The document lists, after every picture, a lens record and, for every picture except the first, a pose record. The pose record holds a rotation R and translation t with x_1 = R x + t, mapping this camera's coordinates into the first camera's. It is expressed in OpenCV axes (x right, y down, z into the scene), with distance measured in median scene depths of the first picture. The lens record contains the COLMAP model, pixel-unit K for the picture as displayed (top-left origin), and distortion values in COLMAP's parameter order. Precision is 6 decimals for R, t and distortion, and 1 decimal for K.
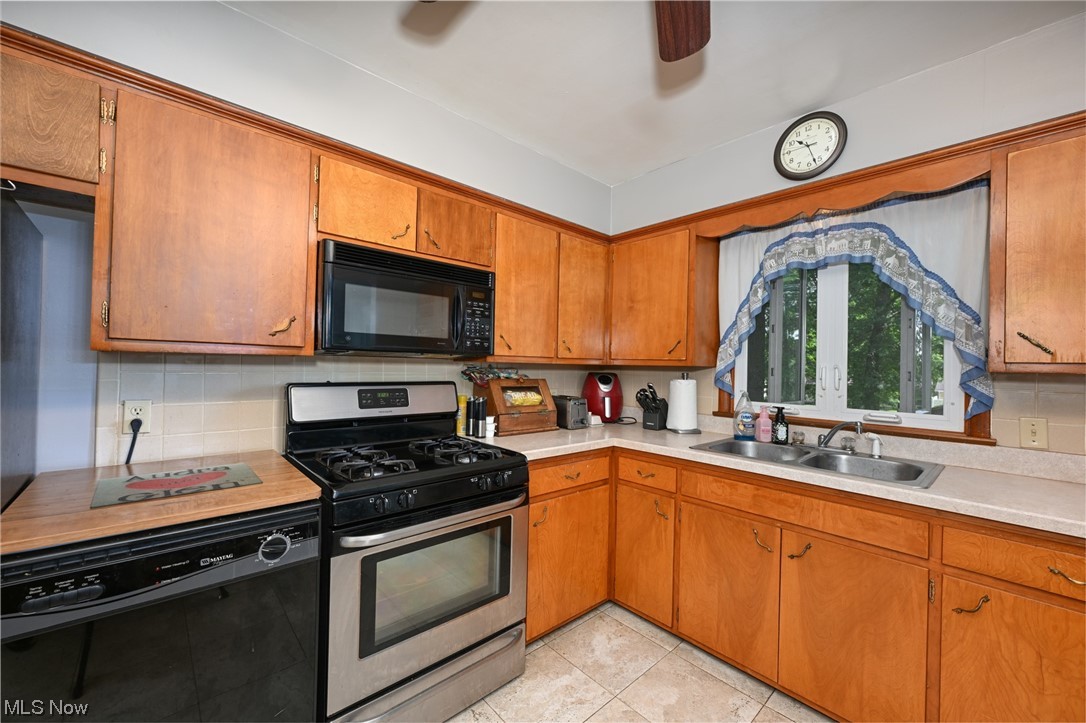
lens RADIAL K [[429.0, 0, 542.7], [0, 429.0, 362.6], [0, 0, 1]] dist [0.000589, 0.000263]
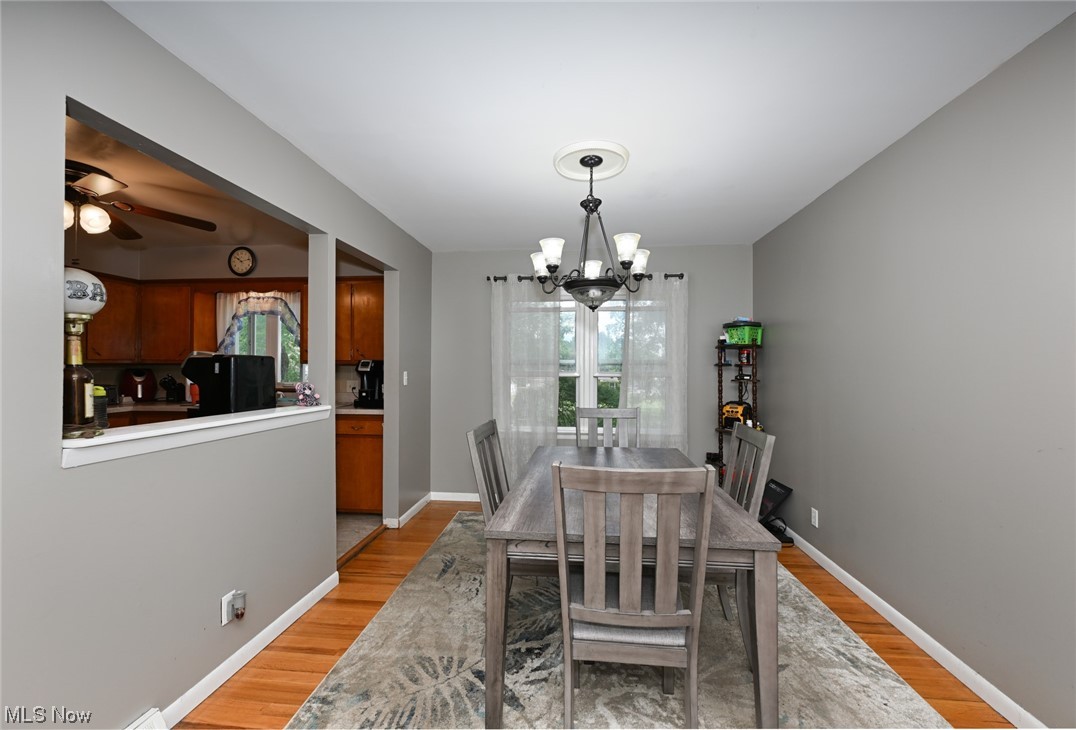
lens RADIAL K [[431.8, 0, 542.3], [0, 431.8, 364.5], [0, 0, 1]] dist [-0.001416, -0.000006]
pose [[0.738931, -0.015432, 0.673604, 0.238599], [0.010649, 0.999880, 0.011225, 0.009304], [-0.673697, -0.001121, 0.739007, -1.482127]]
